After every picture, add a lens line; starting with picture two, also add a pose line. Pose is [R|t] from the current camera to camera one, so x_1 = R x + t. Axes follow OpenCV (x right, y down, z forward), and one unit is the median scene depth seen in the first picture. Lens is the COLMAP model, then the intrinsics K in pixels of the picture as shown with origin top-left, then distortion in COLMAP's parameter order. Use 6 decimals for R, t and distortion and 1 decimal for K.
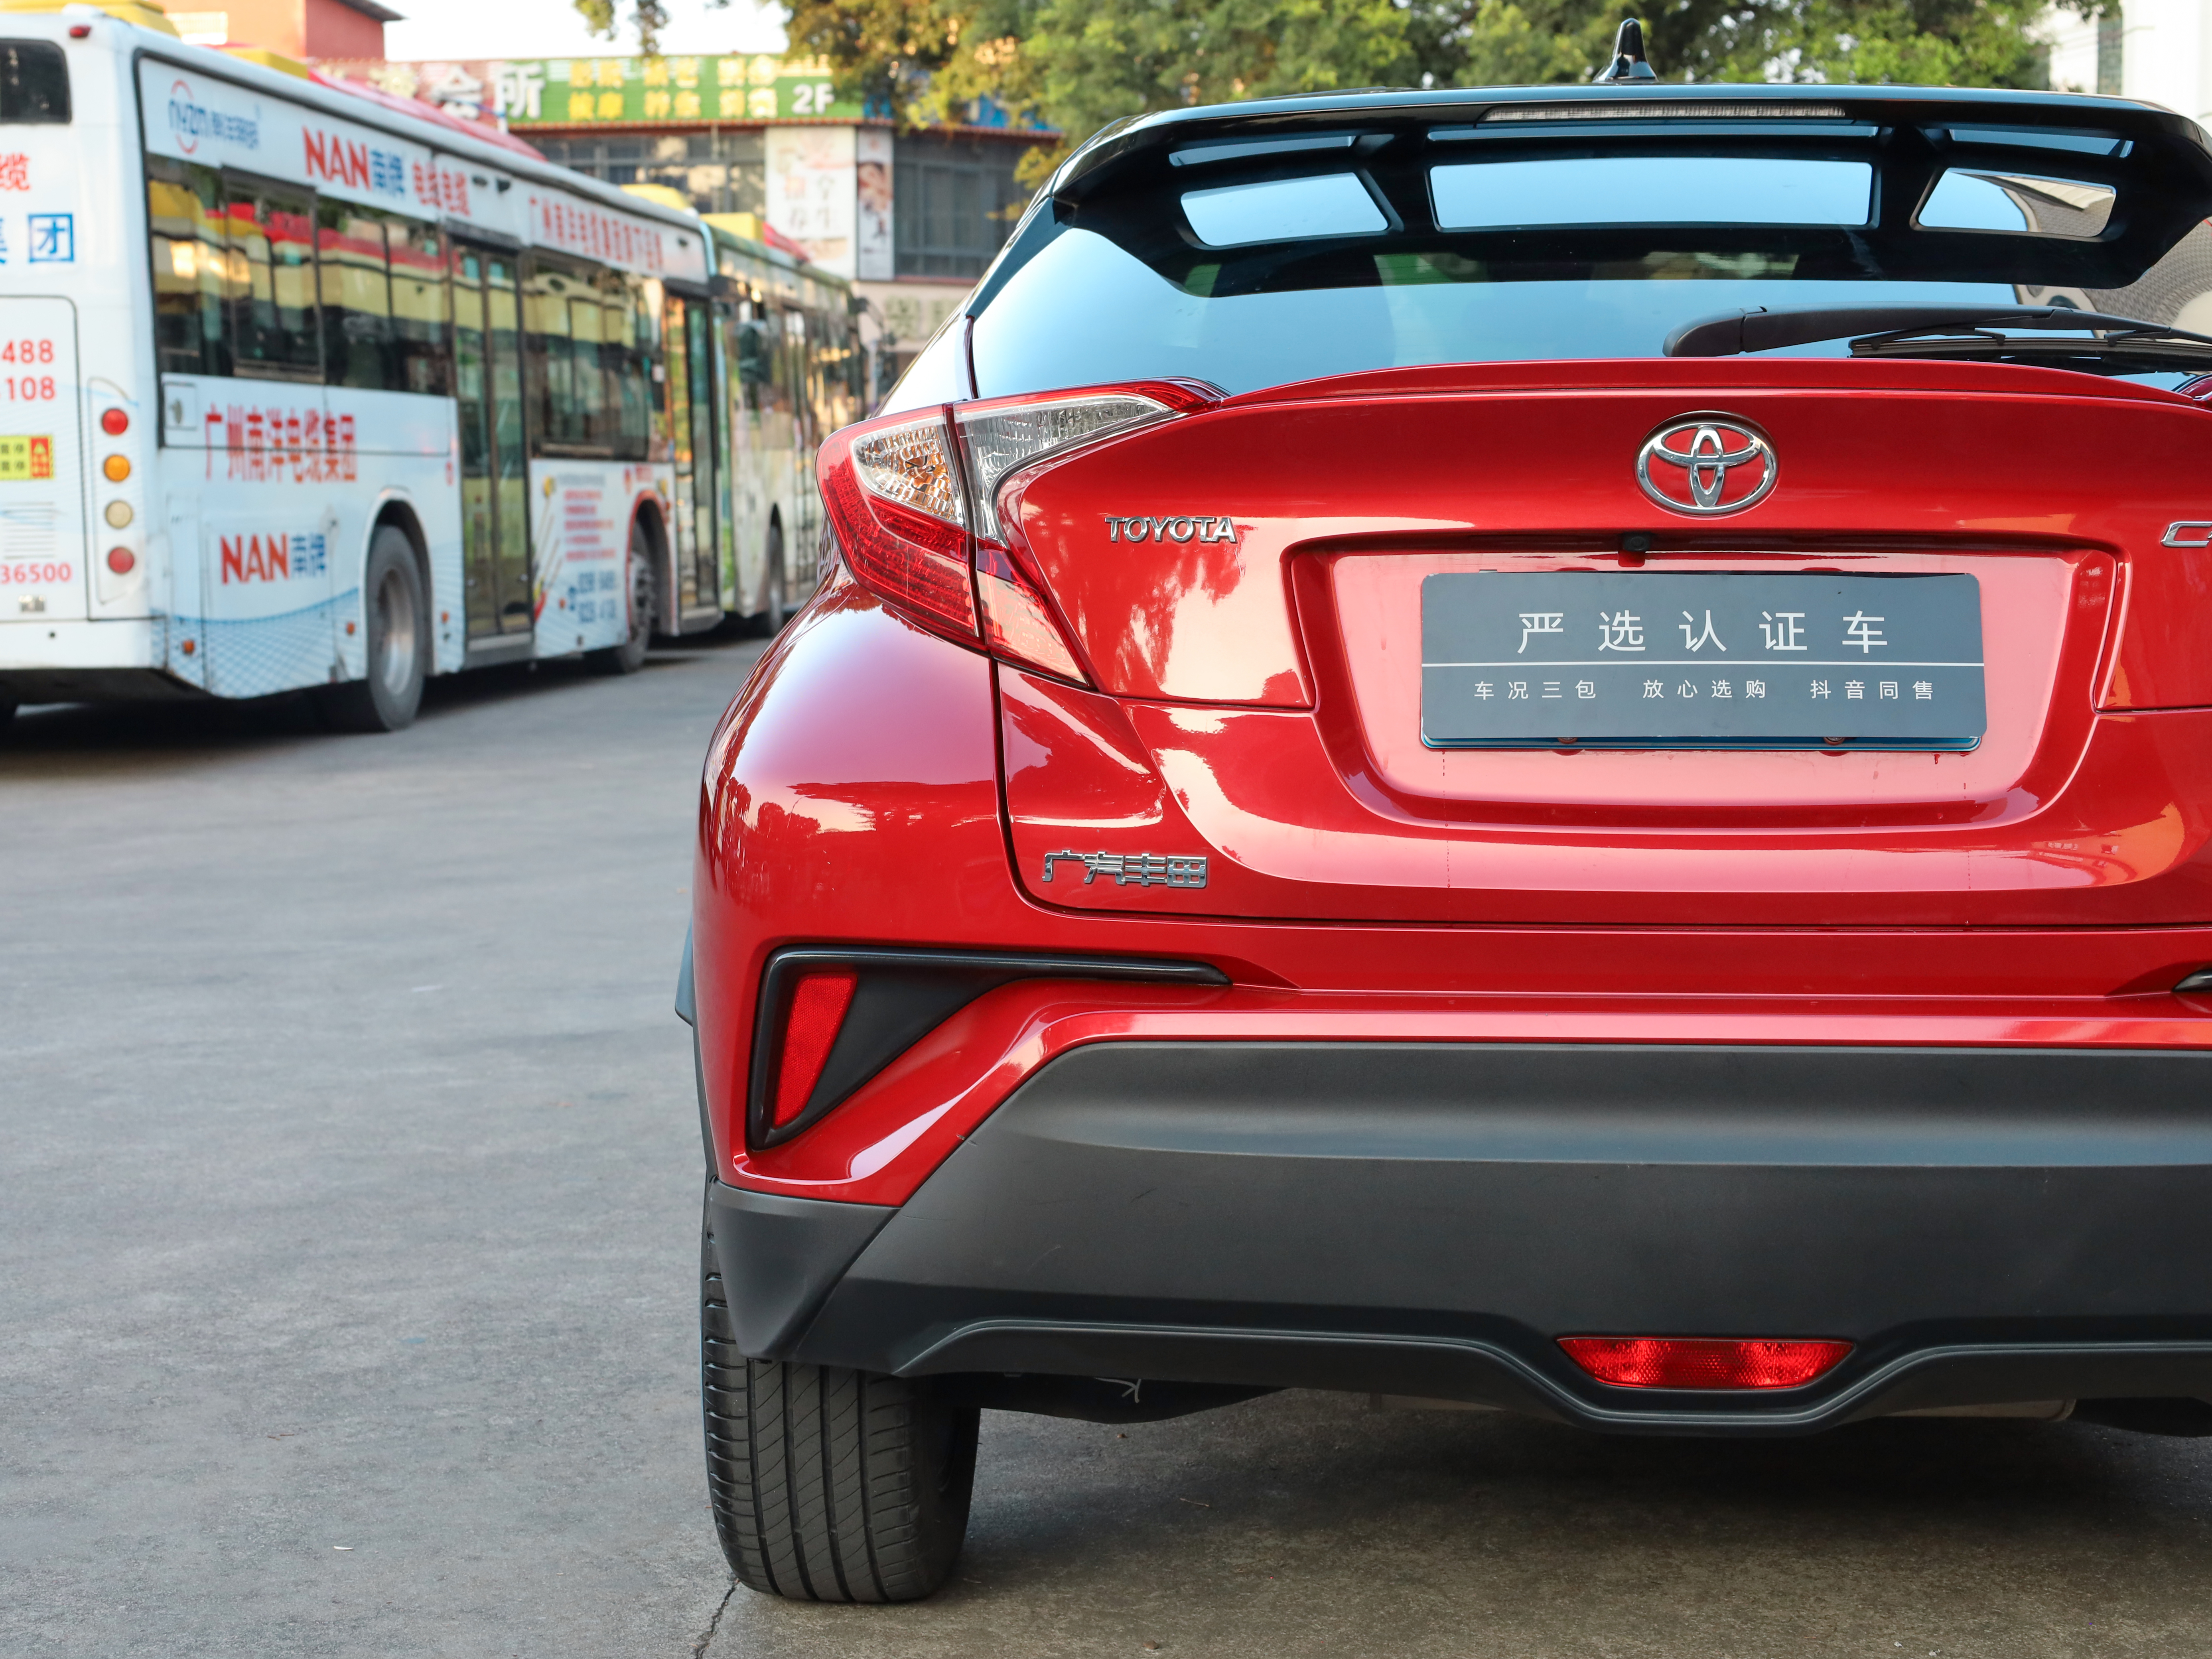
lens RADIAL K [[3828.2, 0, 1106.0], [0, 3828.2, 829.5], [0, 0, 1]] dist [0.010026, 0.078082]
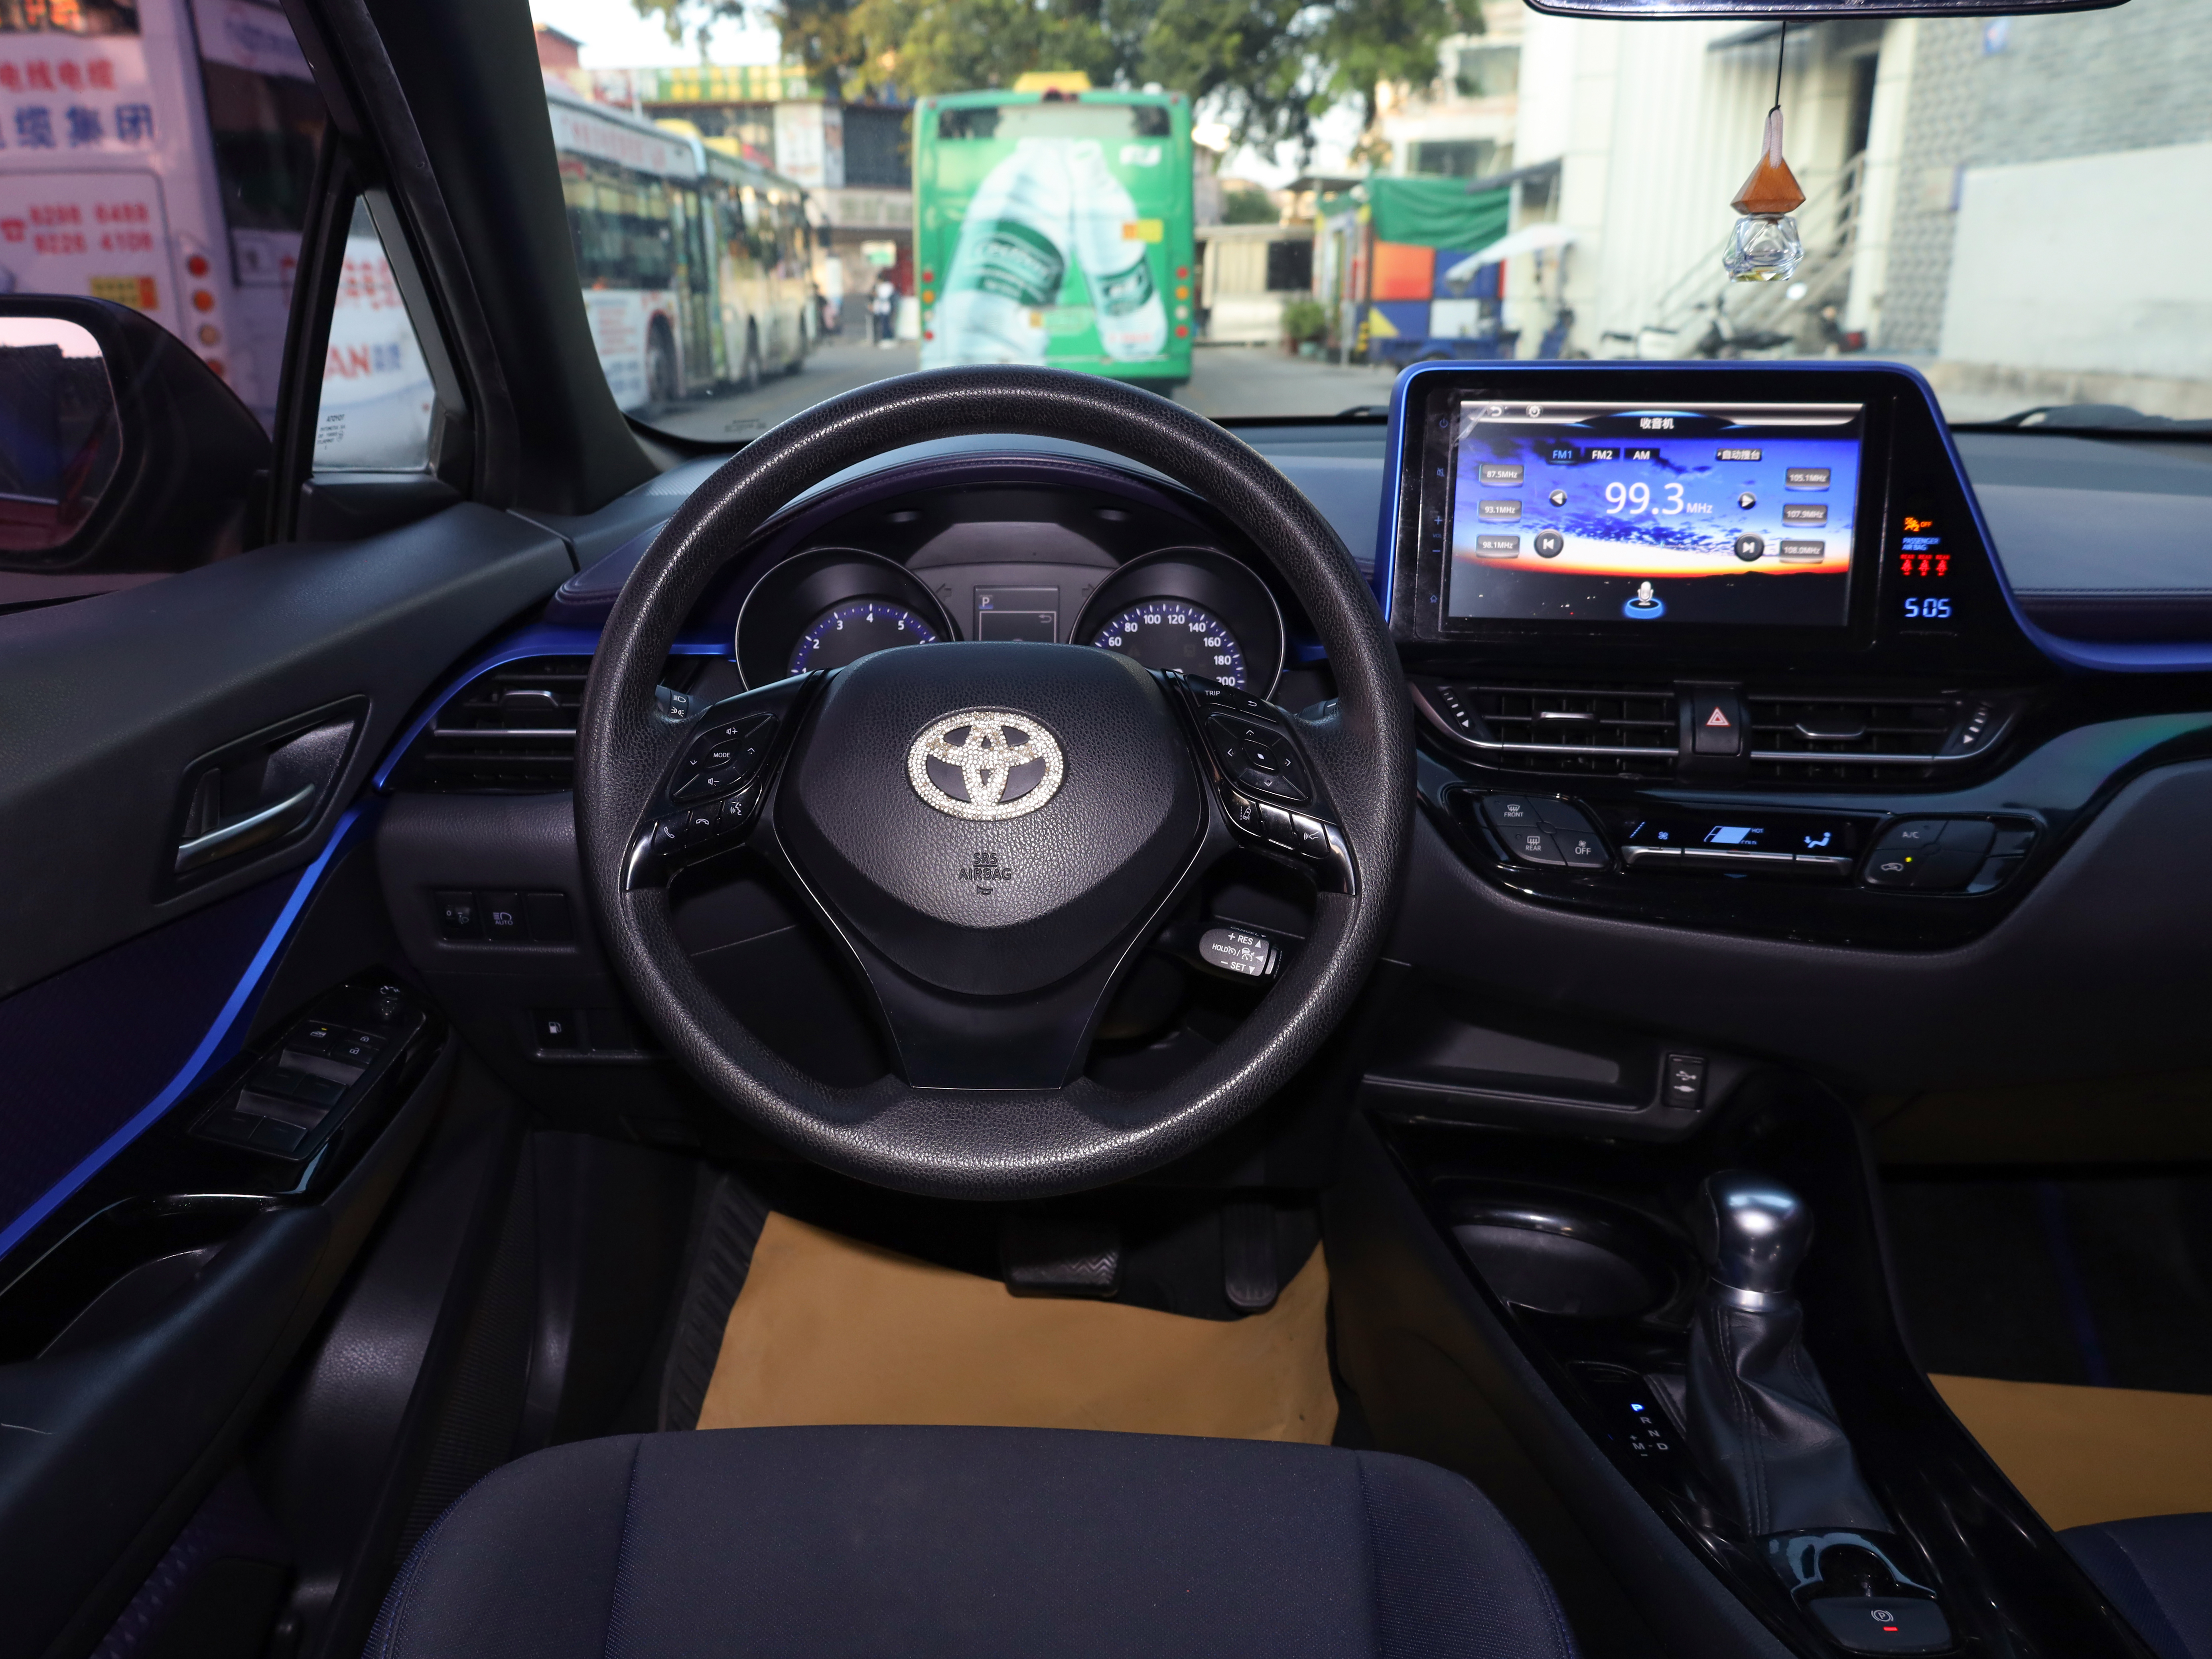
lens RADIAL K [[1698.7, 0, 1034.9], [0, 1698.7, 796.1], [0, 0, 1]] dist [0.010499, 0.007037]
pose [[0.999162, -0.012924, 0.038839, 0.018087], [0.005023, 0.980390, 0.197003, -0.038514], [-0.040623, -0.196643, 0.979633, 0.344118]]
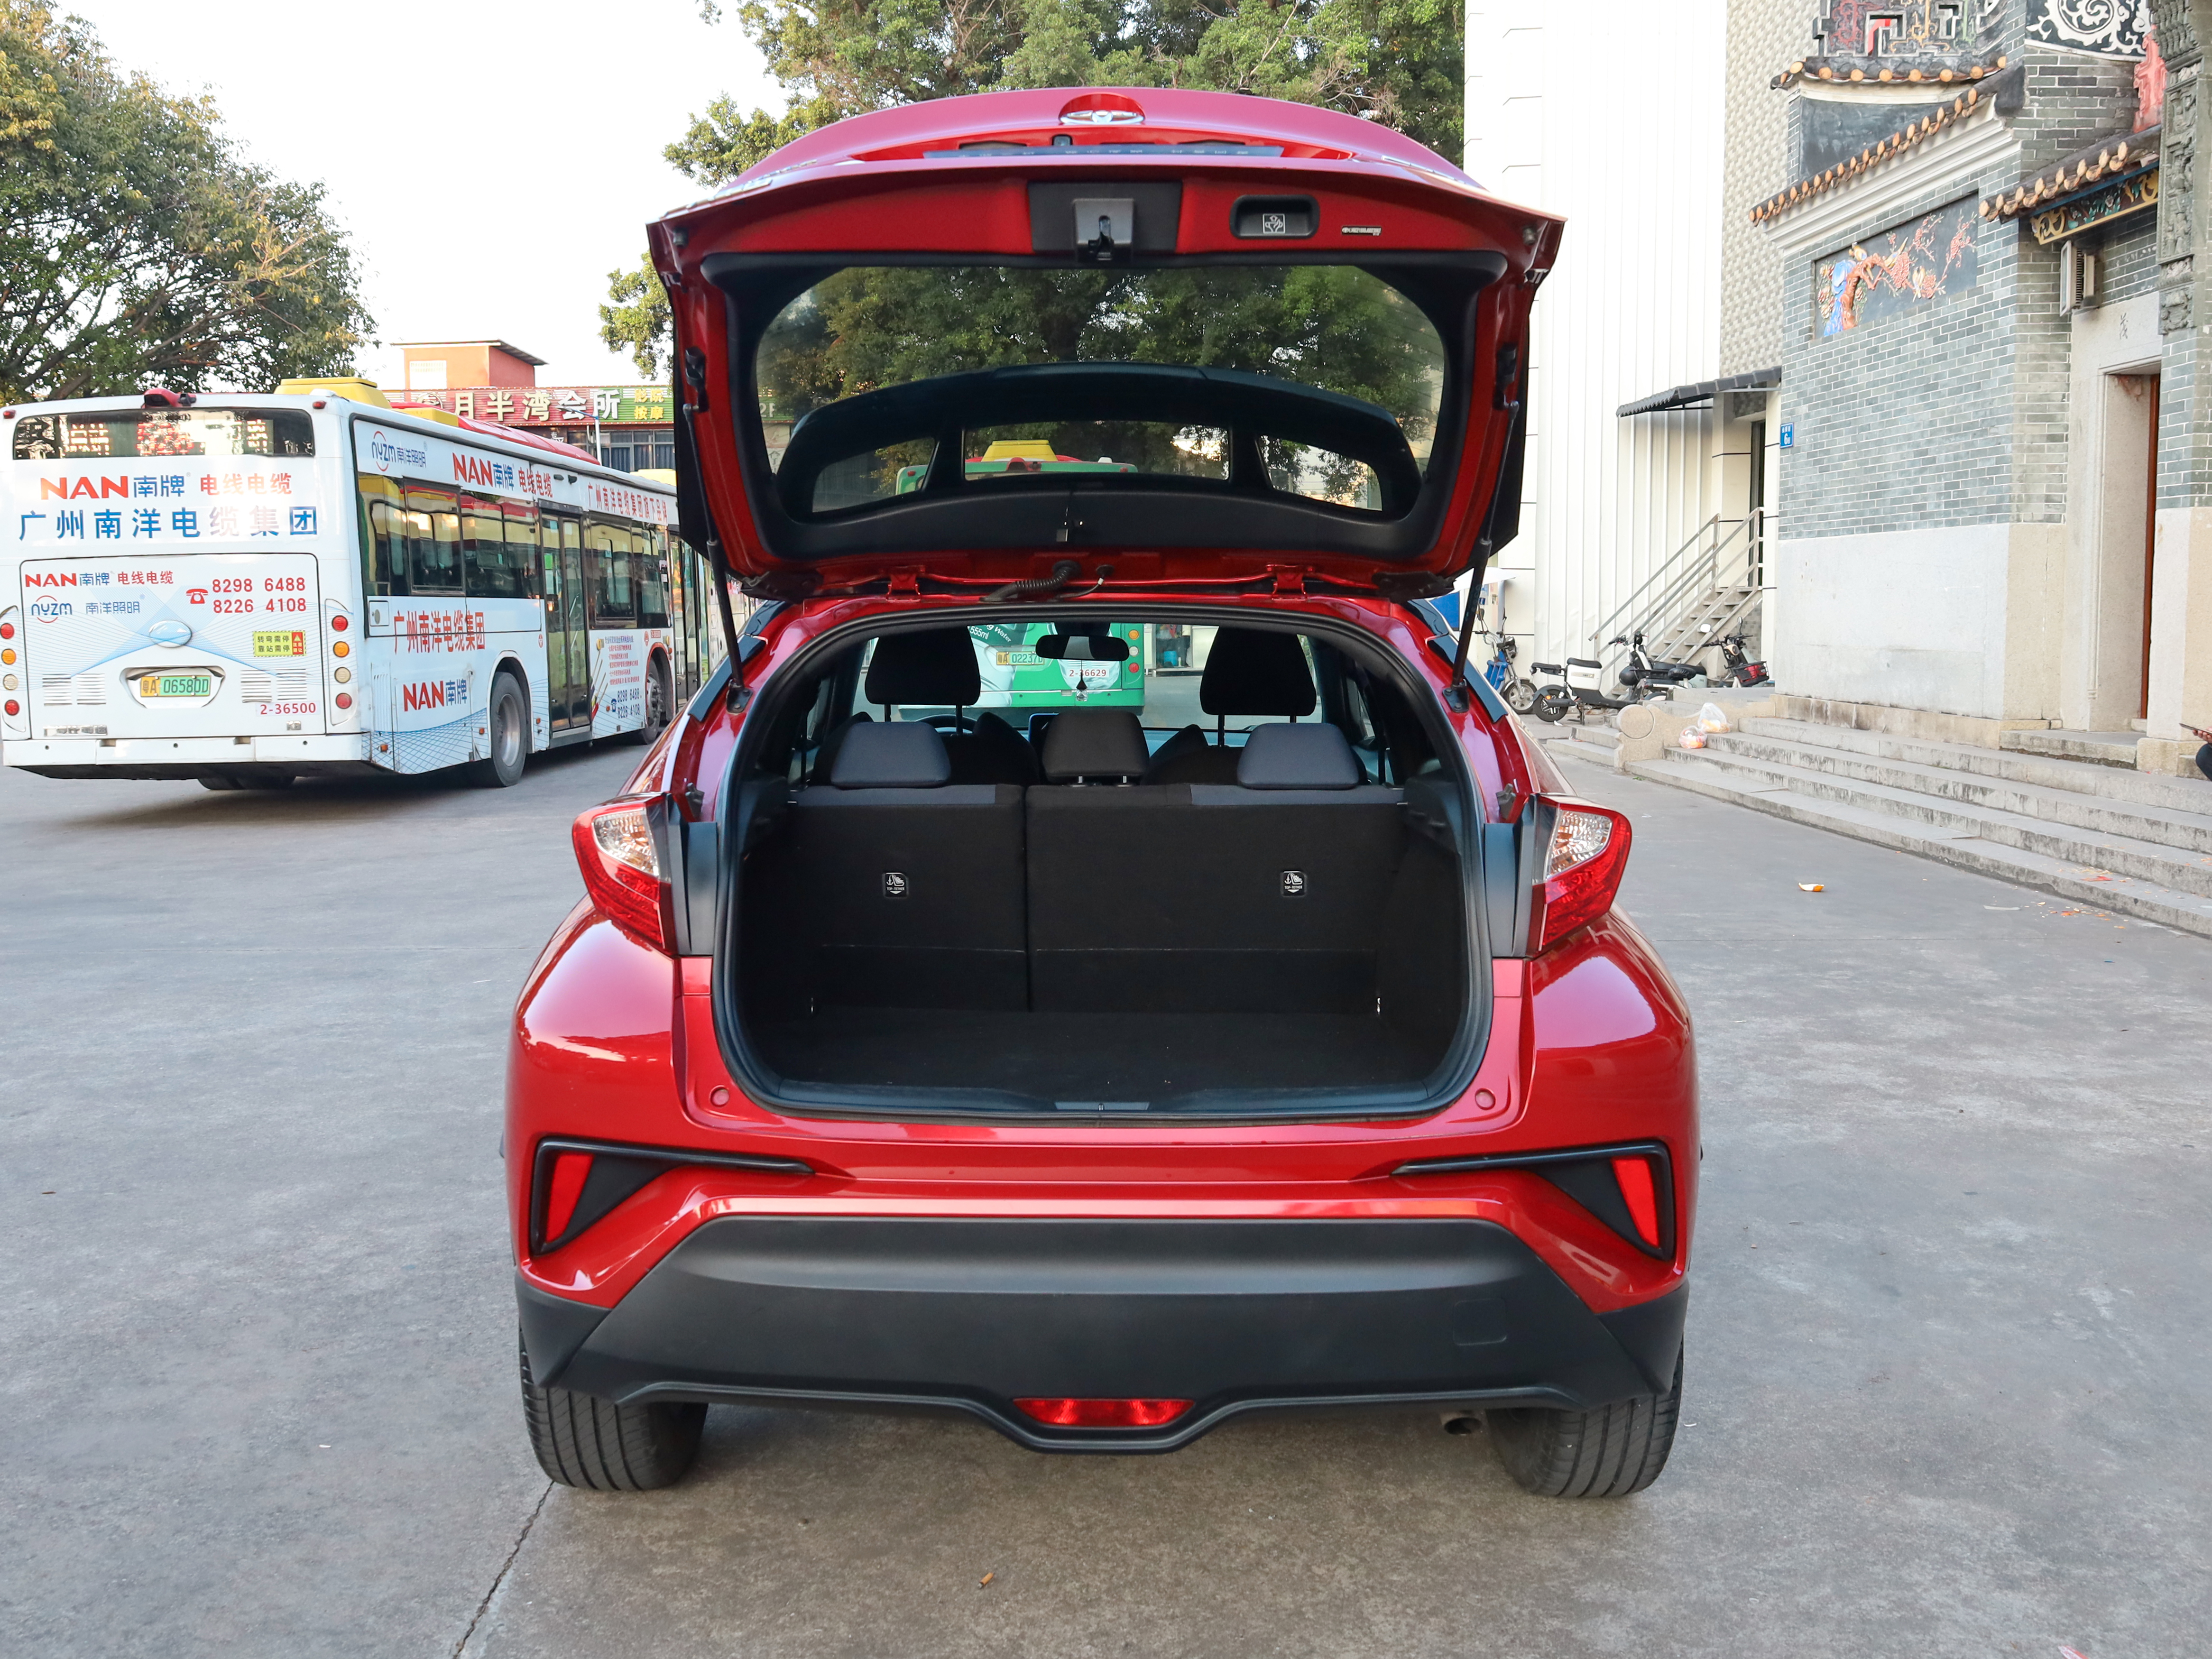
lens RADIAL K [[2048.2, 0, 1041.9], [0, 2048.2, 792.9], [0, 0, 1]] dist [0.003525, -0.006607]
pose [[0.998694, -0.005461, 0.050805, 0.019054], [0.005398, 0.999984, 0.001377, -0.026979], [-0.050811, -0.001101, 0.998708, 0.030029]]
